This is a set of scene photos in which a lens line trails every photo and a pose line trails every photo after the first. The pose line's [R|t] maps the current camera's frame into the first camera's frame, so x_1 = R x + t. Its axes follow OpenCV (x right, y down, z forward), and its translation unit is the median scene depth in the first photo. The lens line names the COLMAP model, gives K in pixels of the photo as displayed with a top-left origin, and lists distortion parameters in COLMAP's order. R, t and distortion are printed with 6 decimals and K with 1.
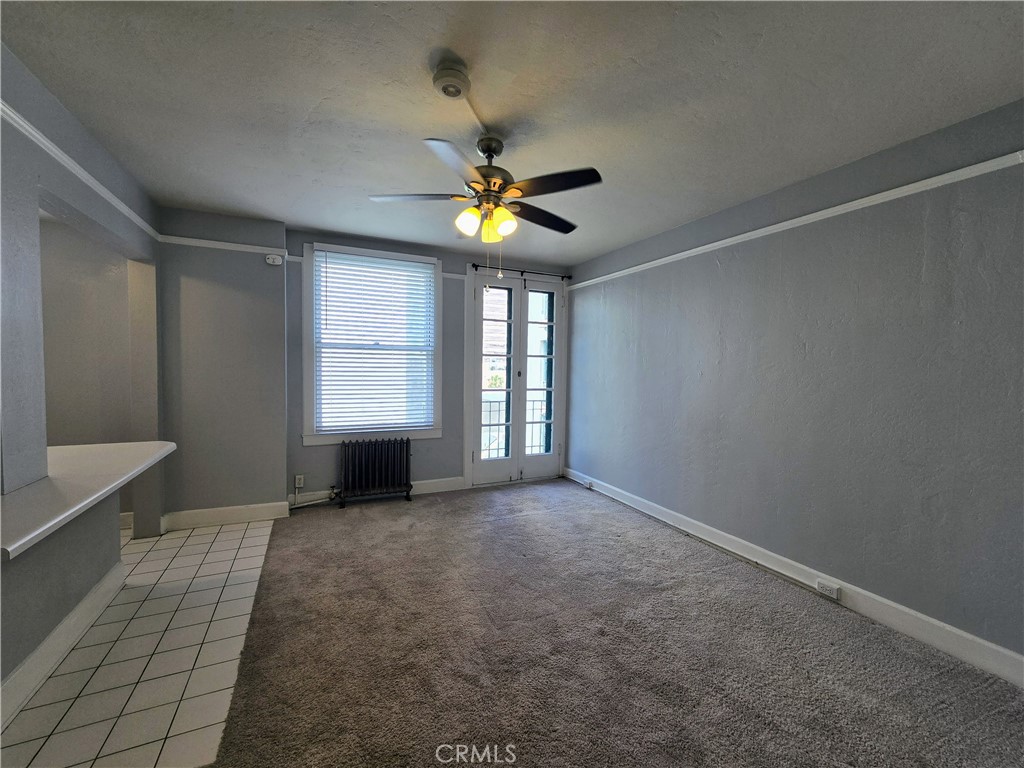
lens RADIAL K [[417.3, 0, 512.0], [0, 417.3, 384.0], [0, 0, 1]] dist [-0.001906, -0.000056]
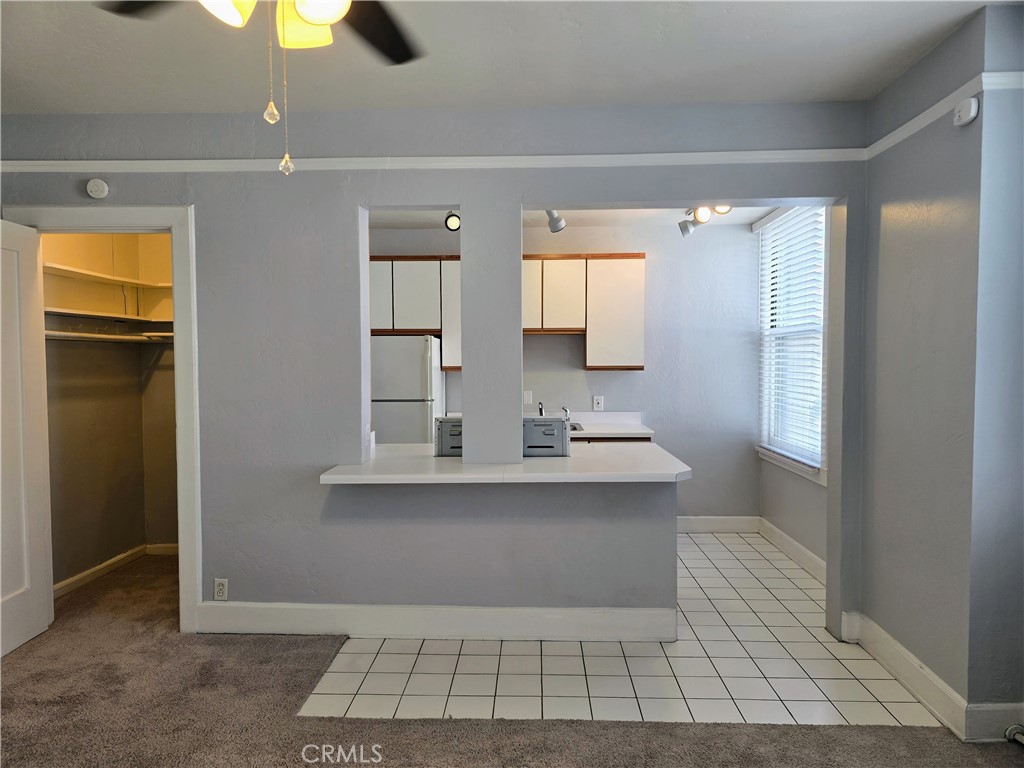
lens RADIAL K [[686.6, 0, 512.0], [0, 686.6, 384.0], [0, 0, 1]] dist [0.045199, -0.030843]
pose [[-0.466243, 0.019329, -0.884446, 0.239622], [-0.042332, 0.998129, 0.044130, -0.034432], [0.883643, 0.058015, -0.464552, 0.850028]]
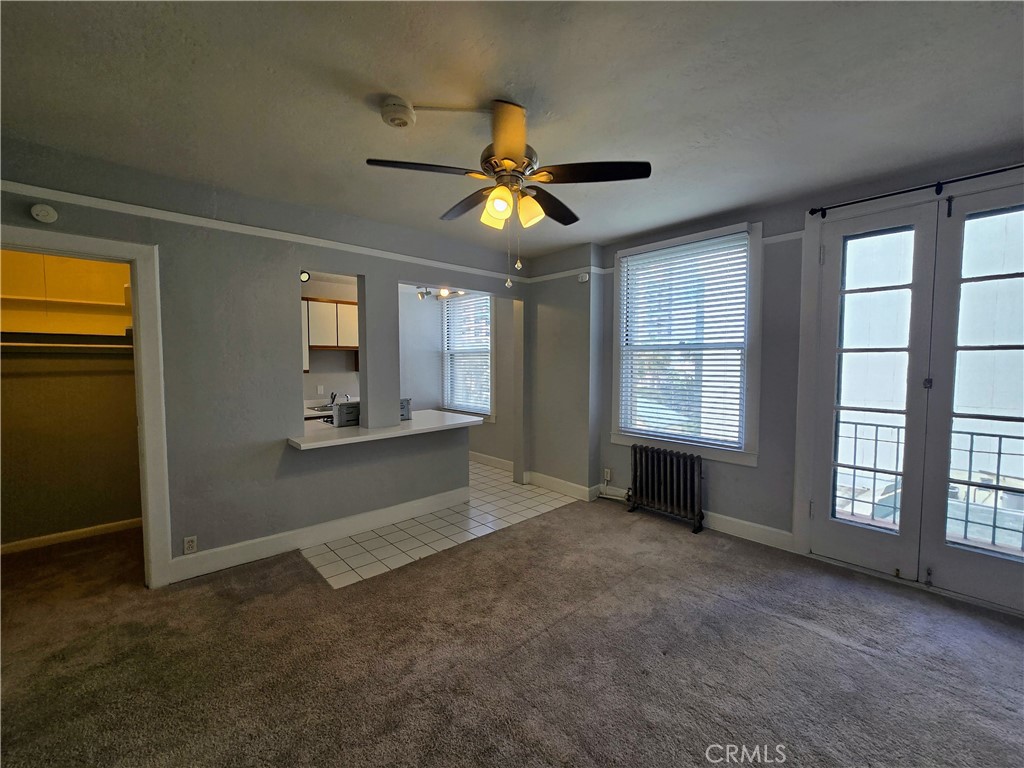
lens RADIAL K [[417.3, 0, 512.0], [0, 417.3, 384.0], [0, 0, 1]] dist [-0.001906, -0.000056]
pose [[0.298621, 0.035908, -0.953696, 0.444846], [-0.035249, 0.999025, 0.026578, -0.023126], [0.953721, 0.025680, 0.299596, 0.424608]]
